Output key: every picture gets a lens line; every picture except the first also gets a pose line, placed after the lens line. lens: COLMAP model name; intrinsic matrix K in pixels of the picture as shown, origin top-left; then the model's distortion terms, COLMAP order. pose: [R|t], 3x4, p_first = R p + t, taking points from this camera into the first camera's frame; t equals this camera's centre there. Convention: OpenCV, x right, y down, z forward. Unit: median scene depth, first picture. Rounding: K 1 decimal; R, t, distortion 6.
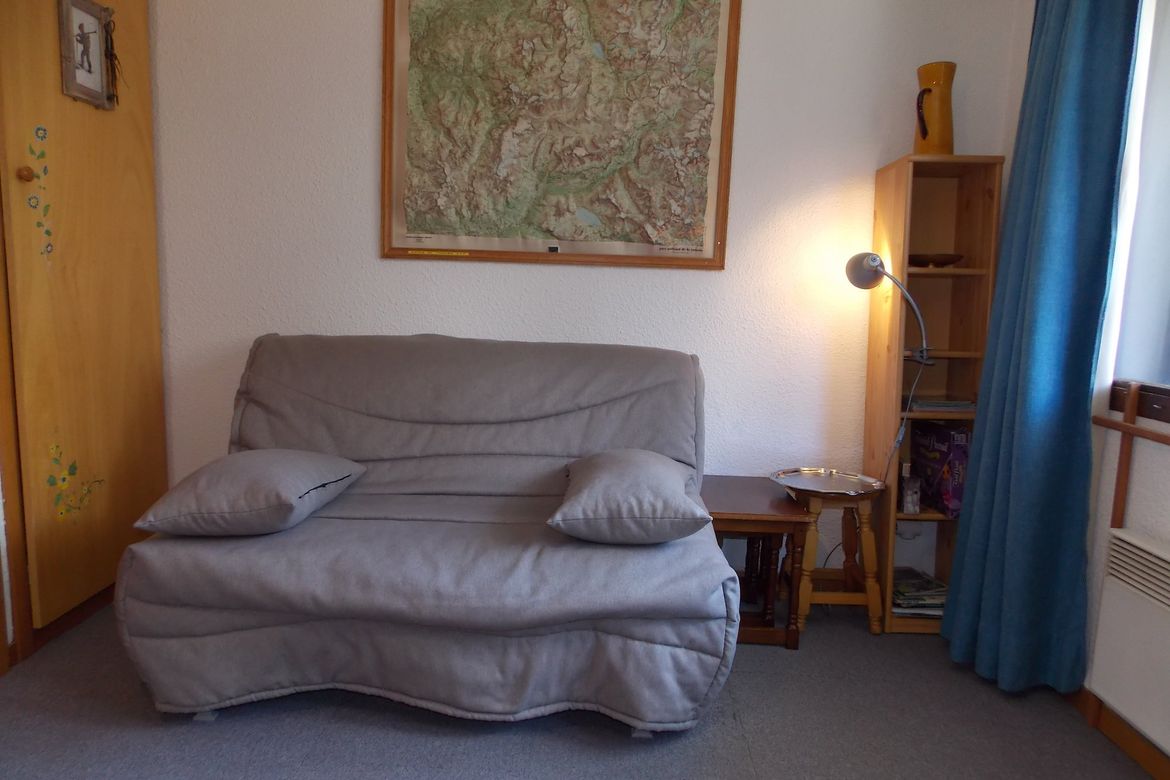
lens RADIAL K [[774.8, 0, 583.7], [0, 774.8, 393.5], [0, 0, 1]] dist [0.004657, -0.003820]
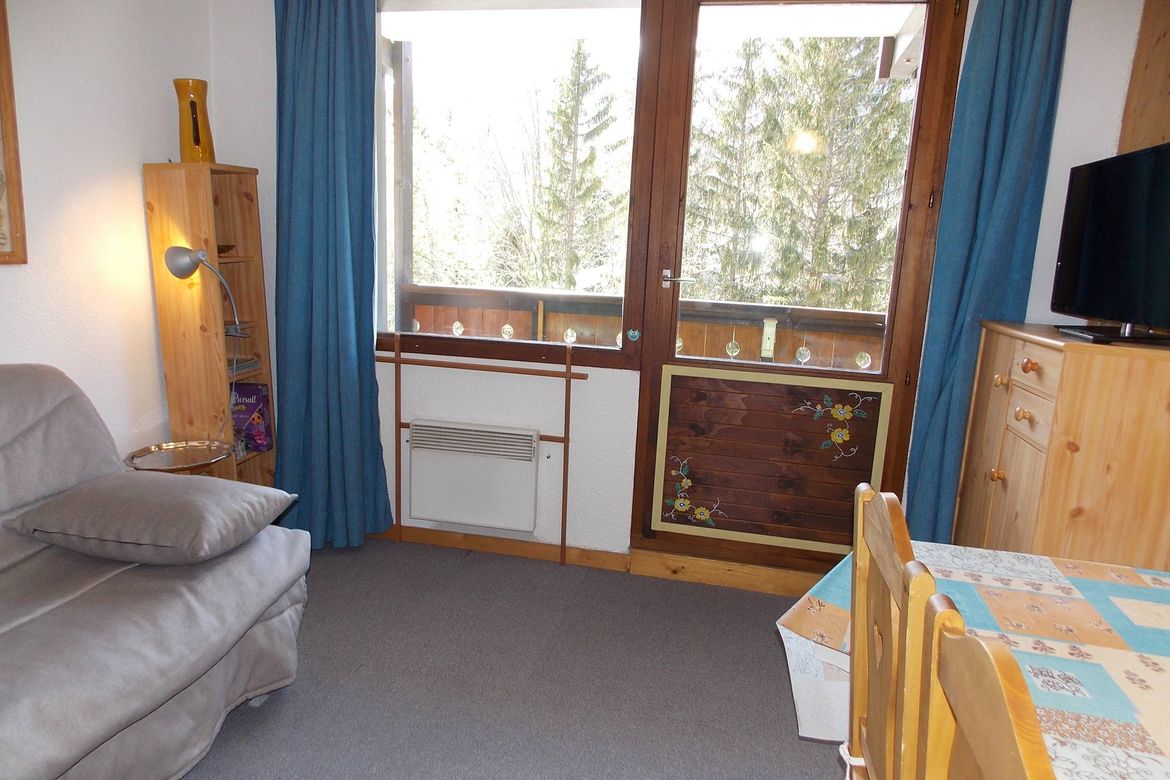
lens RADIAL K [[774.8, 0, 585.7], [0, 774.8, 388.9], [0, 0, 1]] dist [0.004657, -0.003820]
pose [[0.209142, -0.216014, 0.953728, -0.793832], [0.108846, 0.974379, 0.196822, -0.175517], [-0.971809, 0.062646, 0.227295, 0.245711]]
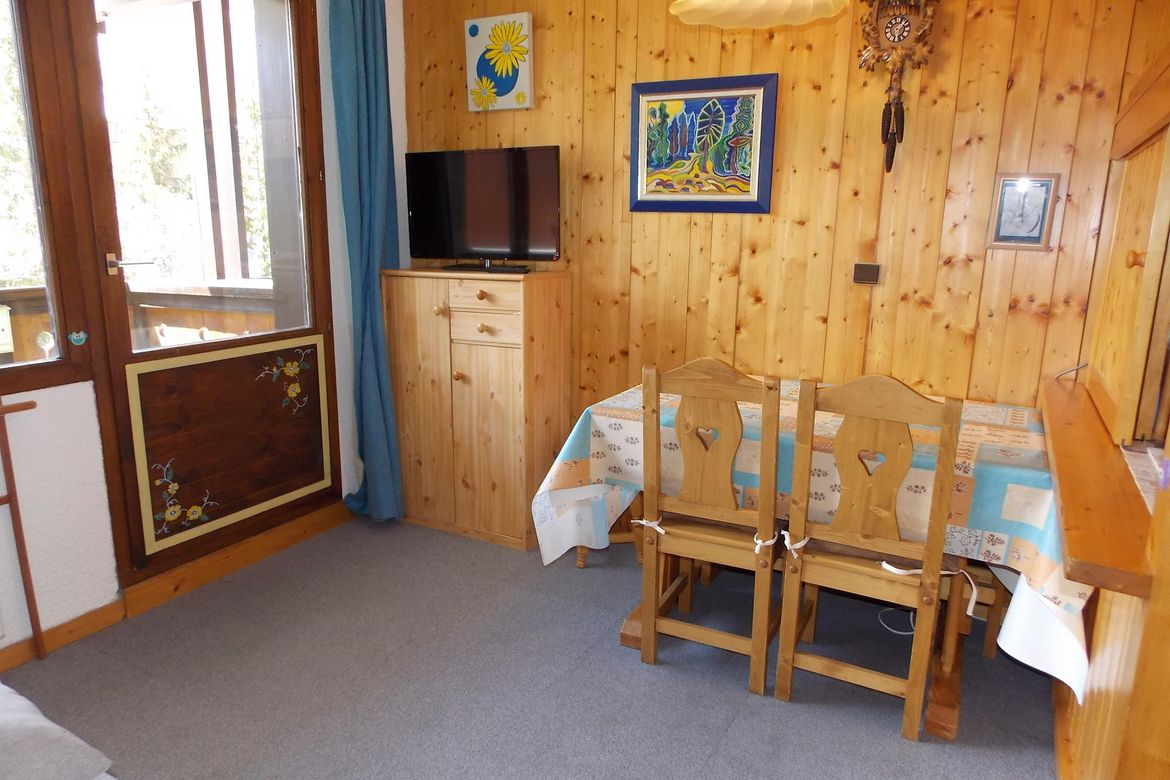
lens RADIAL K [[774.8, 0, 588.0], [0, 774.8, 389.1], [0, 0, 1]] dist [0.004657, -0.003820]
pose [[-0.879807, -0.151105, 0.450675, -0.577055], [0.025845, 0.931517, 0.362778, -0.318483], [-0.474629, 0.330822, -0.815650, 1.137229]]
